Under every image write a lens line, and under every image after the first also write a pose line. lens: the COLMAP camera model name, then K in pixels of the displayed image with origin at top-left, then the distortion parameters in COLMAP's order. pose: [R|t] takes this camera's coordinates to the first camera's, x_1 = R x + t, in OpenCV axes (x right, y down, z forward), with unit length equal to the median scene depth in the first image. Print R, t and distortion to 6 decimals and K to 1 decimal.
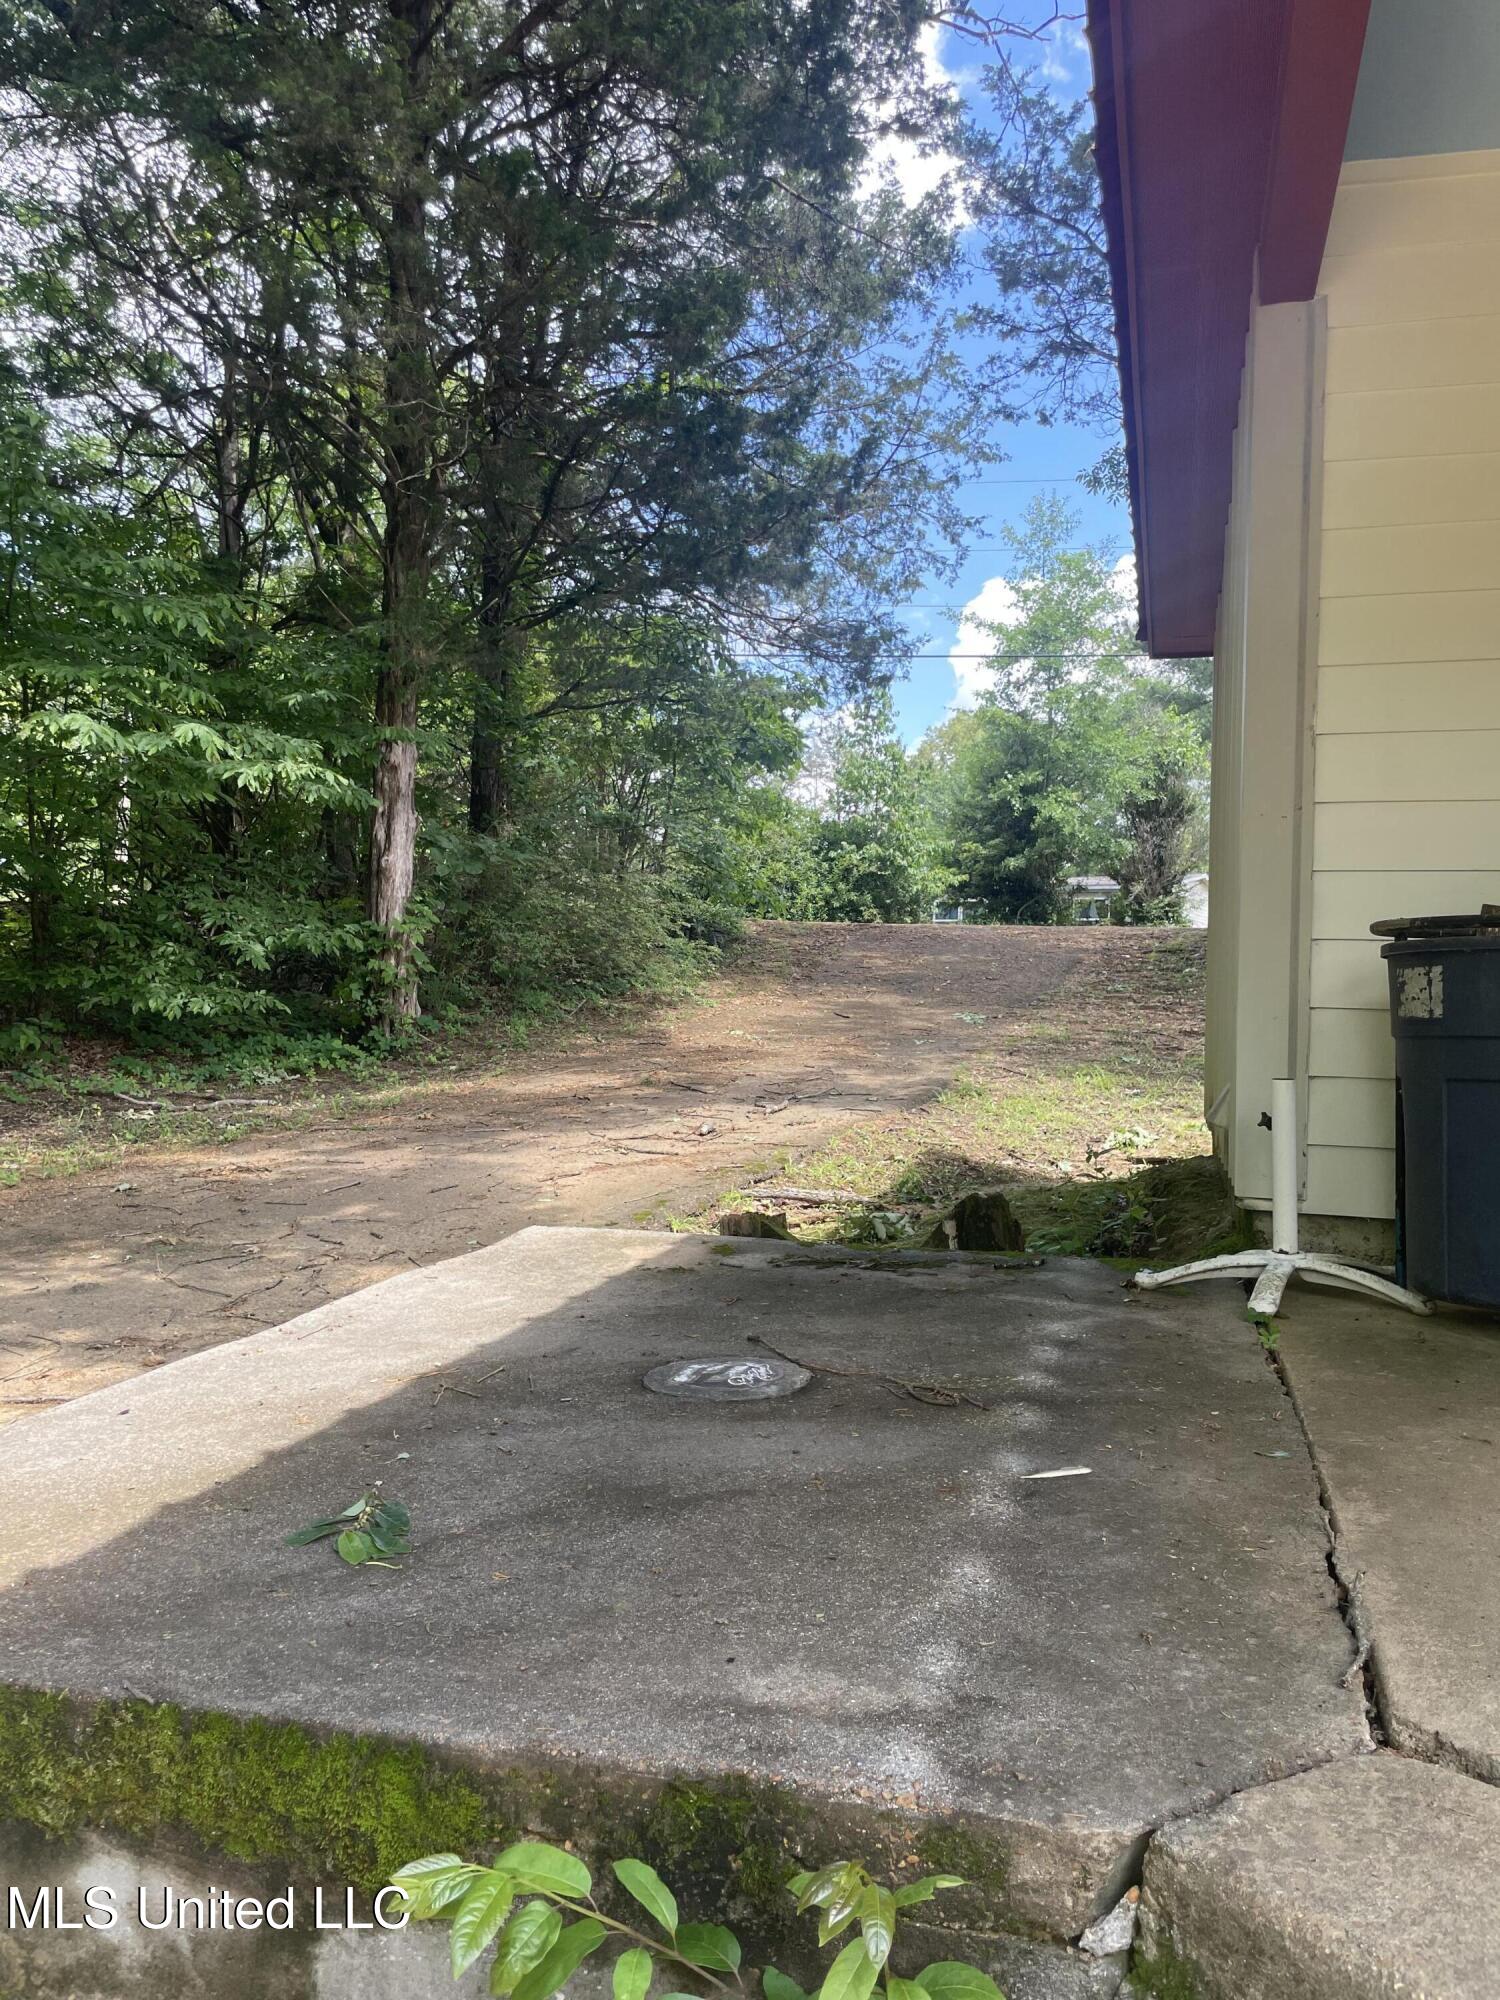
lens RADIAL K [[1505.3, 0, 754.0], [0, 1505.3, 990.4], [0, 0, 1]] dist [0.086052, -0.121529]
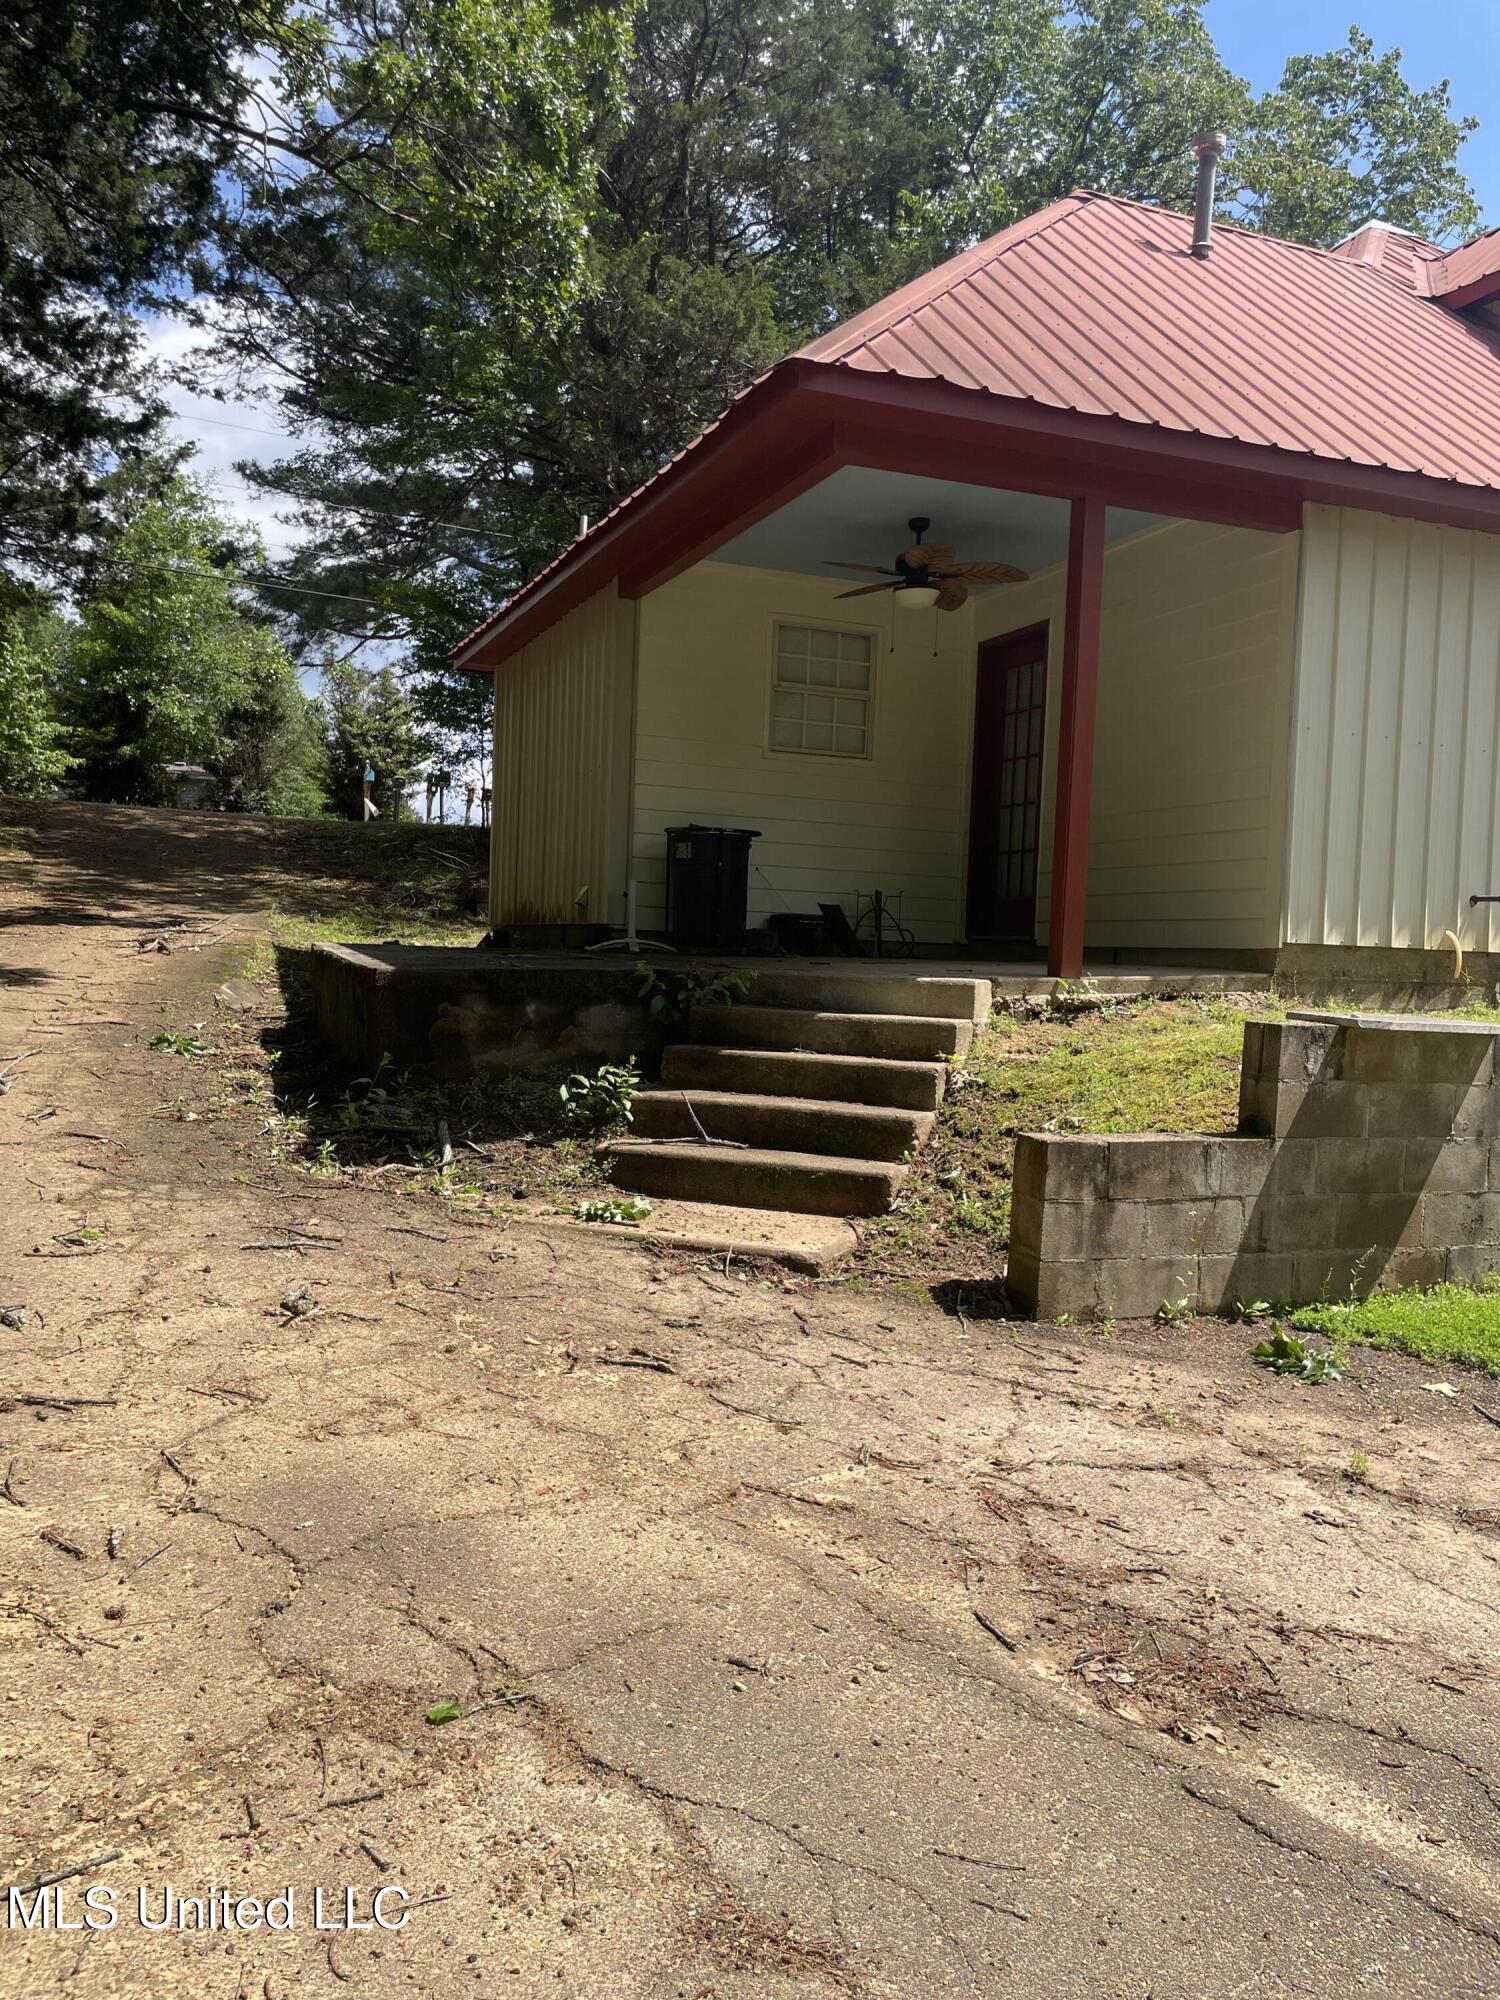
lens RADIAL K [[1505.3, 0, 754.0], [0, 1505.3, 990.4], [0, 0, 1]] dist [0.086052, -0.121529]
pose [[0.791822, -0.017532, 0.610501, -0.226801], [-0.025392, 0.997779, 0.061588, 0.015791], [-0.610224, -0.064268, 0.789617, -0.264321]]
